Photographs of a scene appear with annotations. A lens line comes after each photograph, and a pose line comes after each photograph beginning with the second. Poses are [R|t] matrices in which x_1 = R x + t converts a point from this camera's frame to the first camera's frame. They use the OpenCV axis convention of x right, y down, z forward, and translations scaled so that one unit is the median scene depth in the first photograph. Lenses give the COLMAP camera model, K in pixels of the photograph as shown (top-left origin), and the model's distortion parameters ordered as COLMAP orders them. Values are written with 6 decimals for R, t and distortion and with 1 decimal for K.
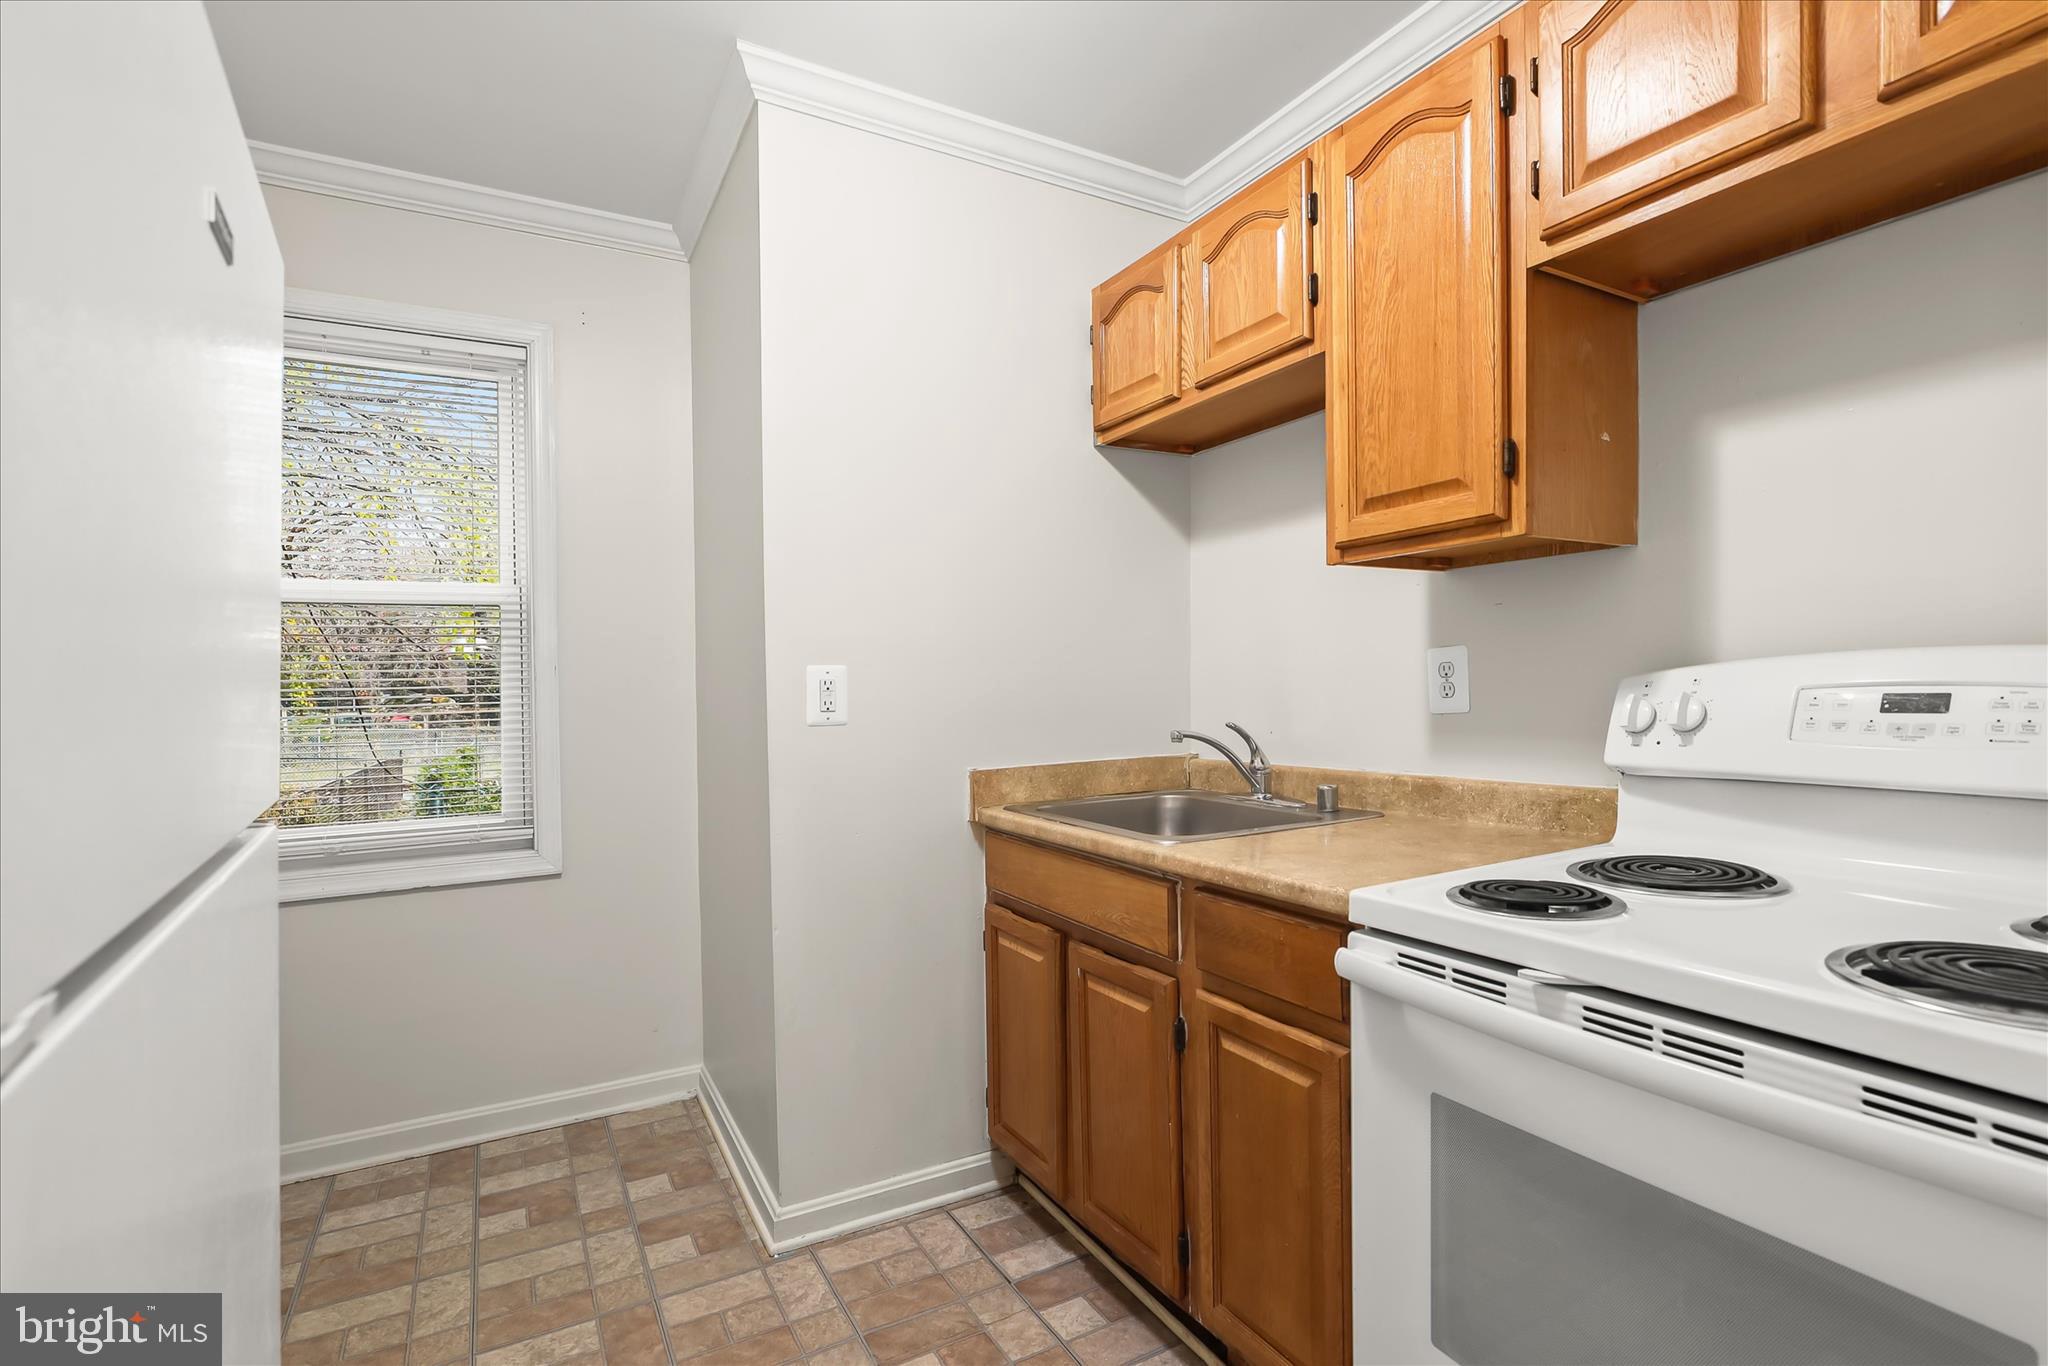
lens RADIAL K [[966.4, 0, 1025.8], [0, 966.4, 691.1], [0, 0, 1]] dist [-0.023247, 0.005012]
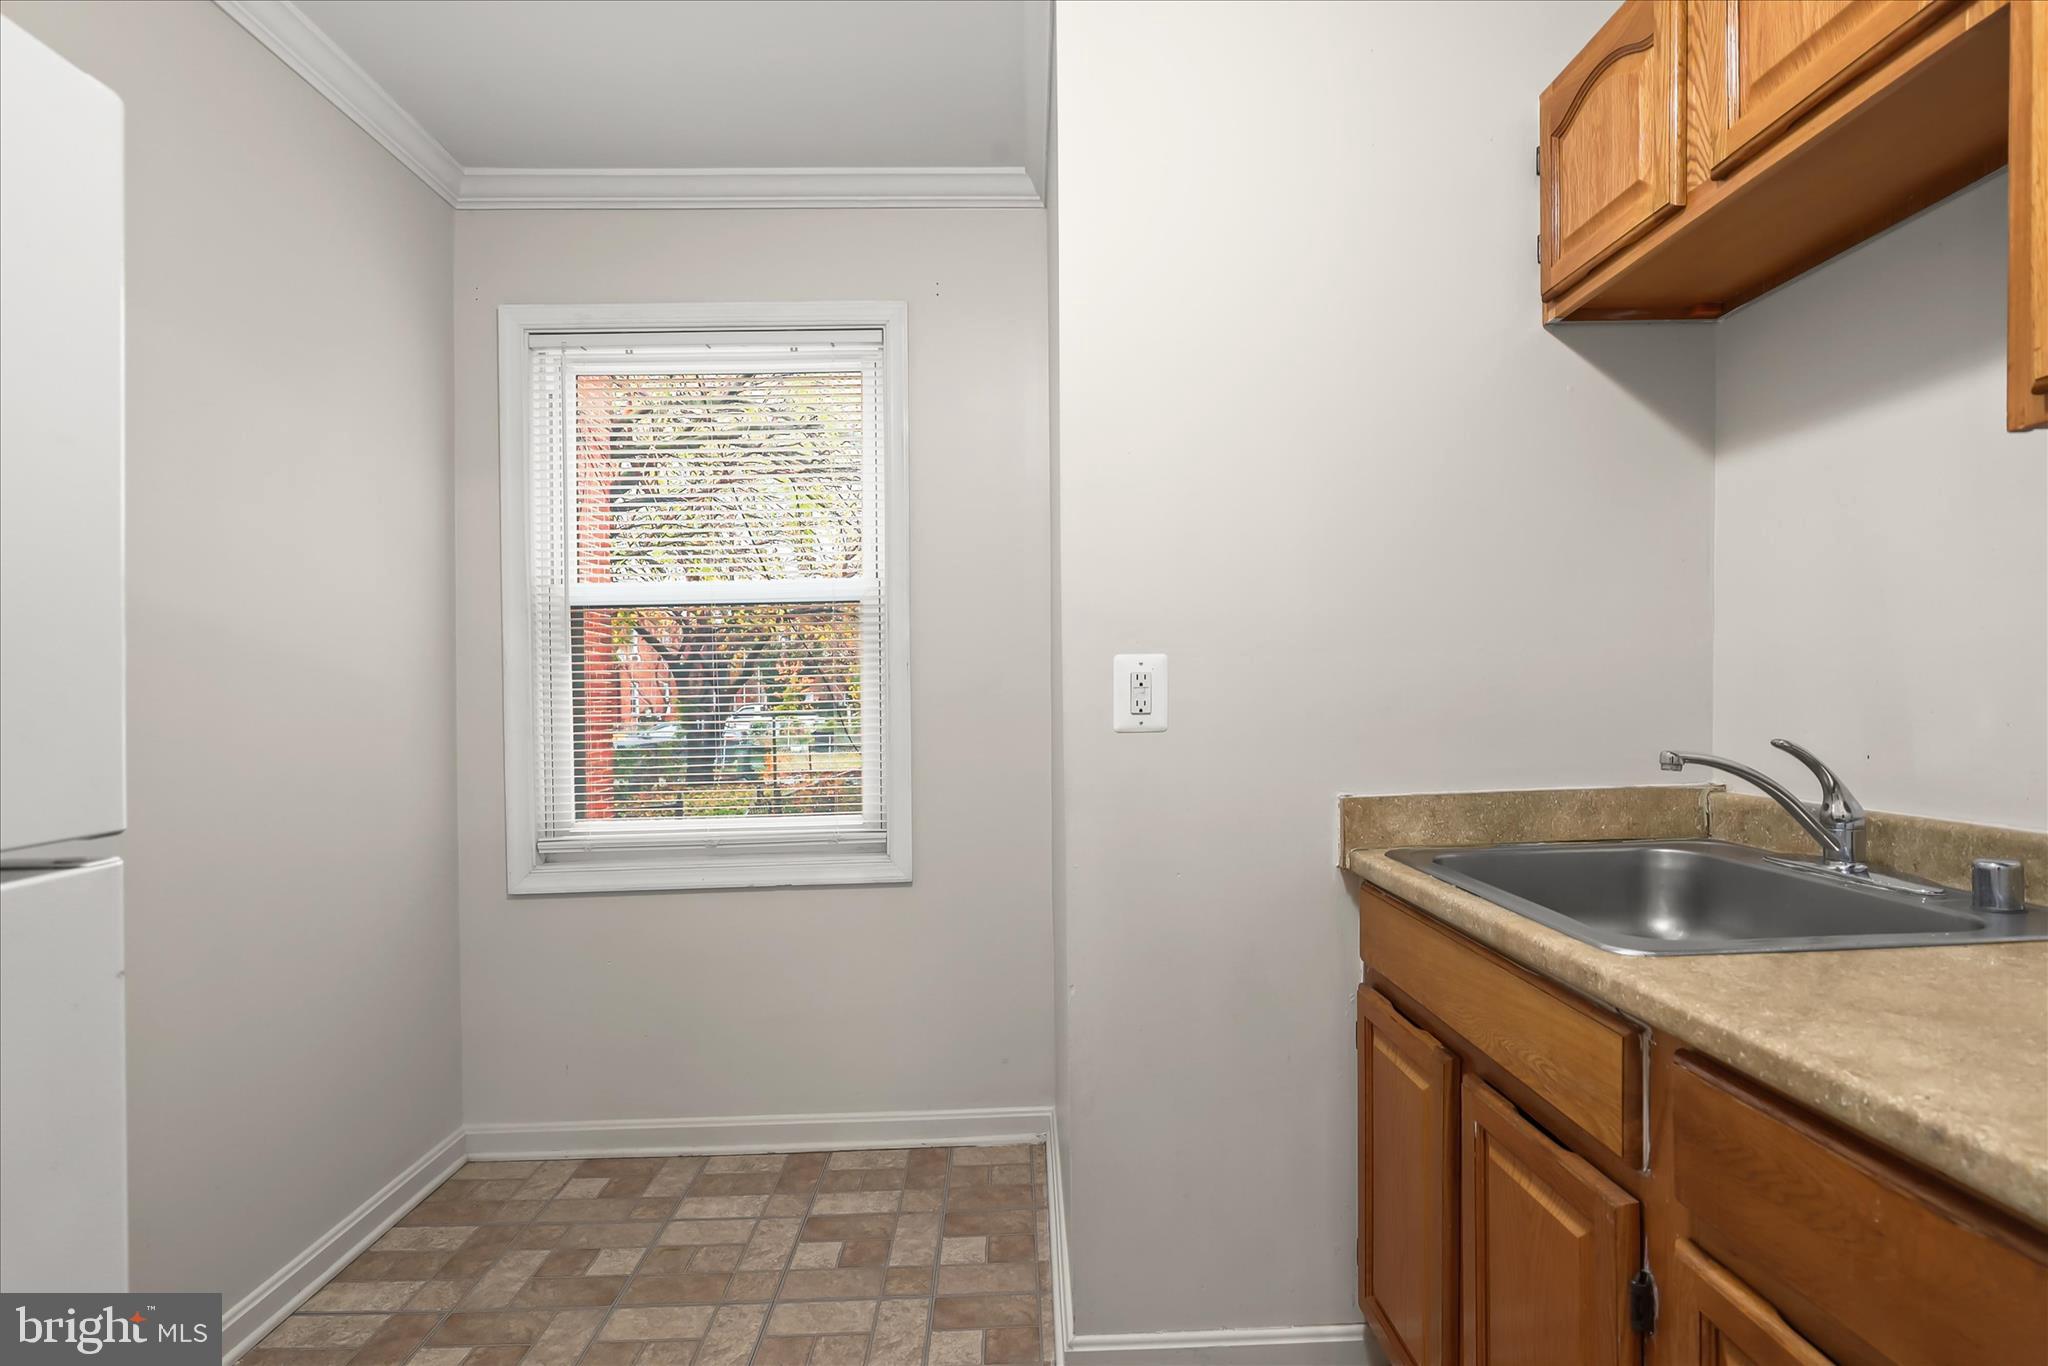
lens RADIAL K [[966.4, 0, 1039.4], [0, 966.4, 707.5], [0, 0, 1]] dist [-0.023247, 0.005012]
pose [[0.889618, 0.007081, -0.456651, 0.073424], [0.001426, 0.999832, 0.018282, 0.001658], [0.456703, -0.016915, 0.889458, 0.267451]]
